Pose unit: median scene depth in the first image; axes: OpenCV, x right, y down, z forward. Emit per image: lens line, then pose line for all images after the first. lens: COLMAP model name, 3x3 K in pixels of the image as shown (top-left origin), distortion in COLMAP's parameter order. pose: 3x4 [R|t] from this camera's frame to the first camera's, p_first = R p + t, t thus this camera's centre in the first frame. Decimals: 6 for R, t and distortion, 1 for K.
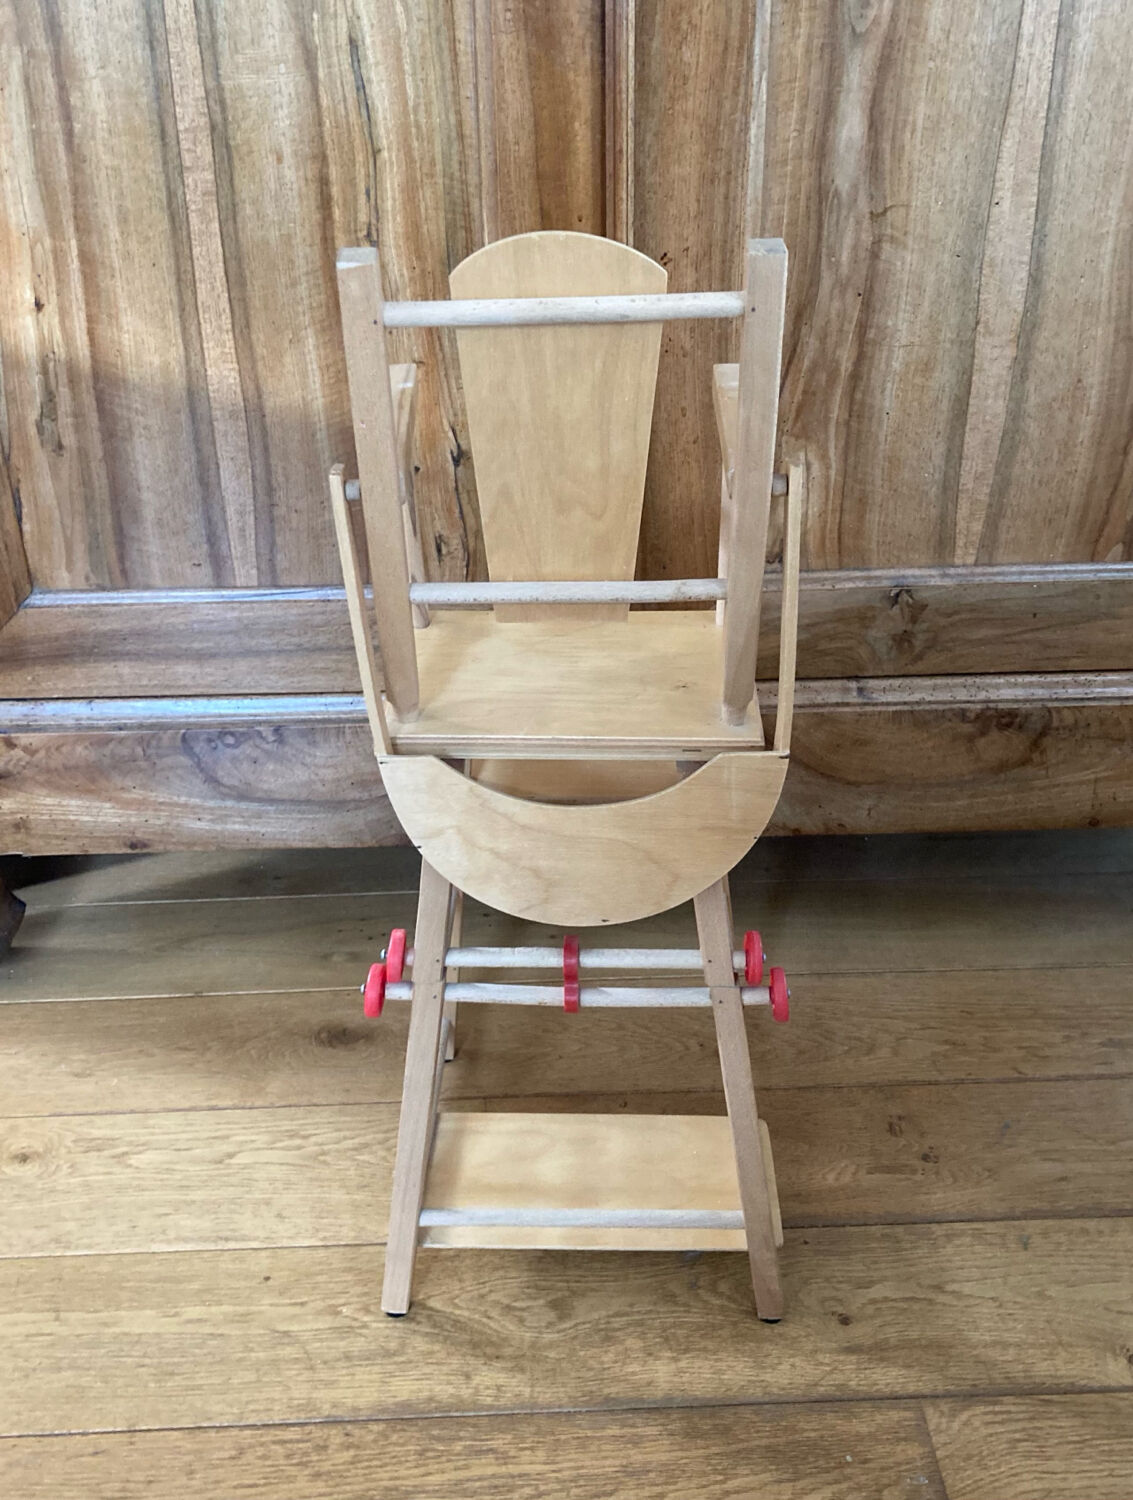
lens RADIAL K [[1505.9, 0, 563.3], [0, 1505.9, 743.5], [0, 0, 1]] dist [0.011576, 0.000000]
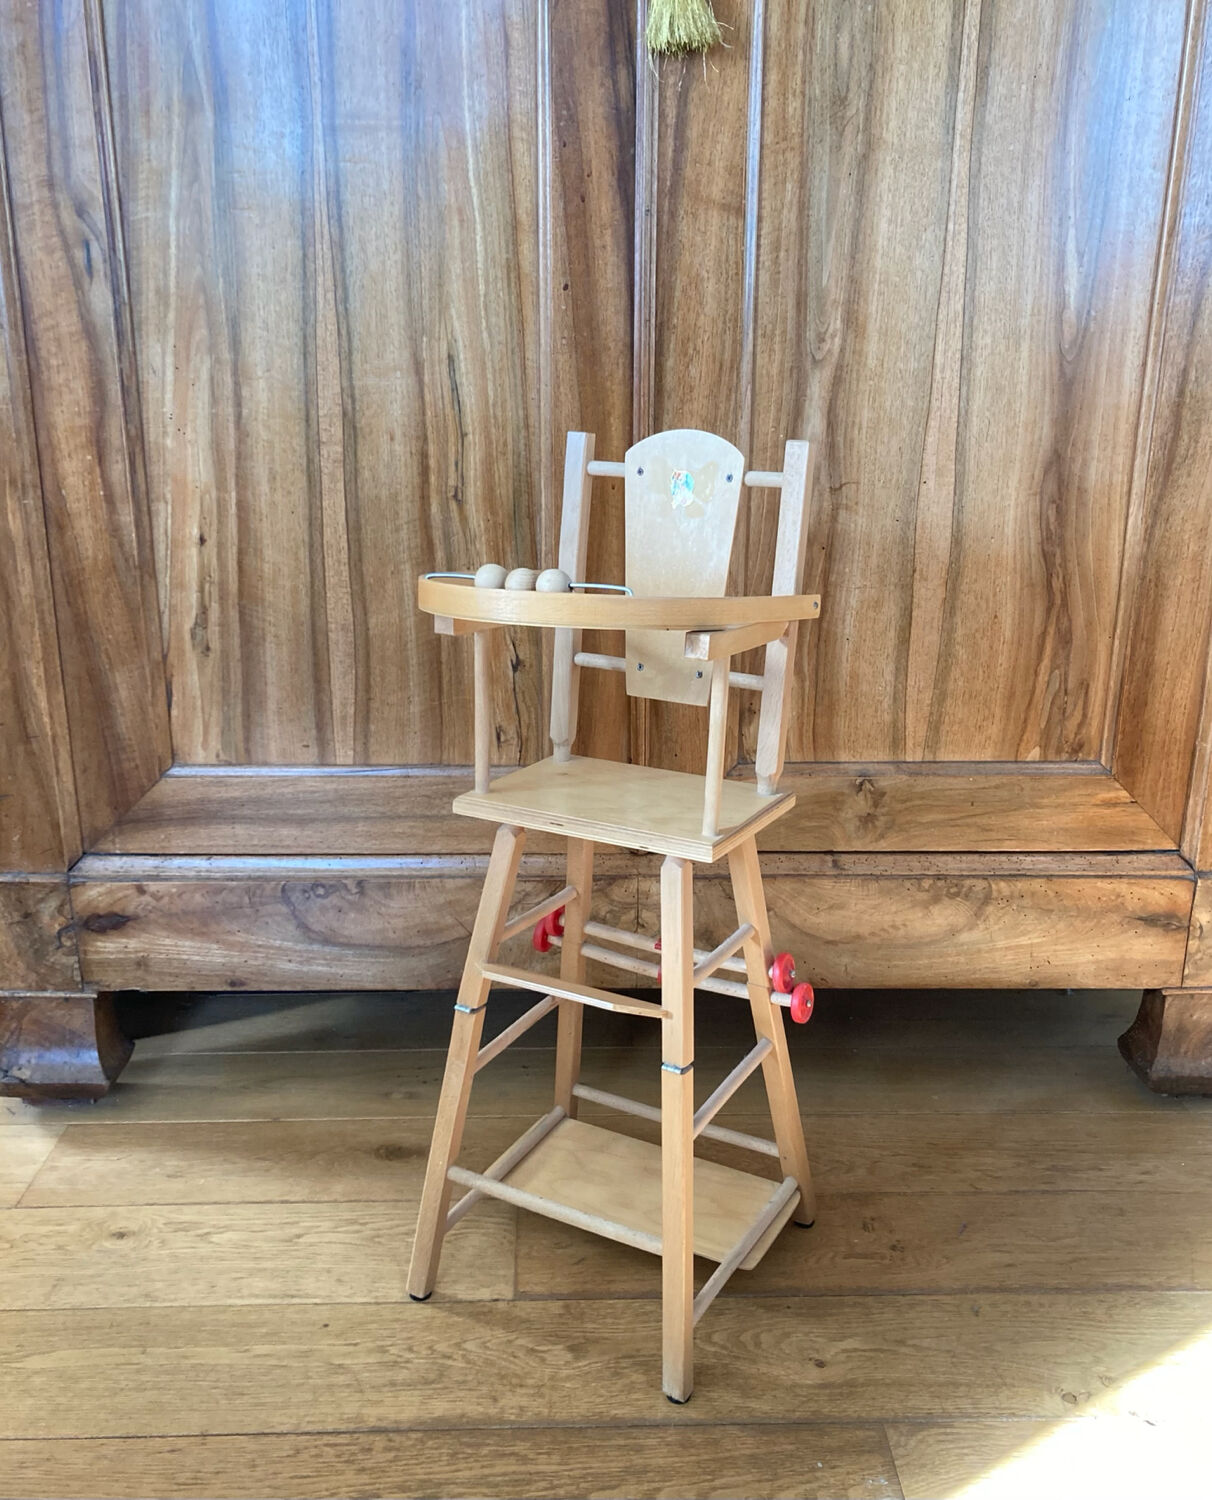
lens RADIAL K [[1402.1, 0, 612.3], [0, 1402.1, 761.6], [0, 0, 1]] dist [0.022263, 0.000000]
pose [[0.999771, 0.021396, 0.000332, 0.014177], [-0.020769, 0.973954, -0.225793, 0.160914], [-0.005154, 0.225735, 0.974175, -0.149689]]
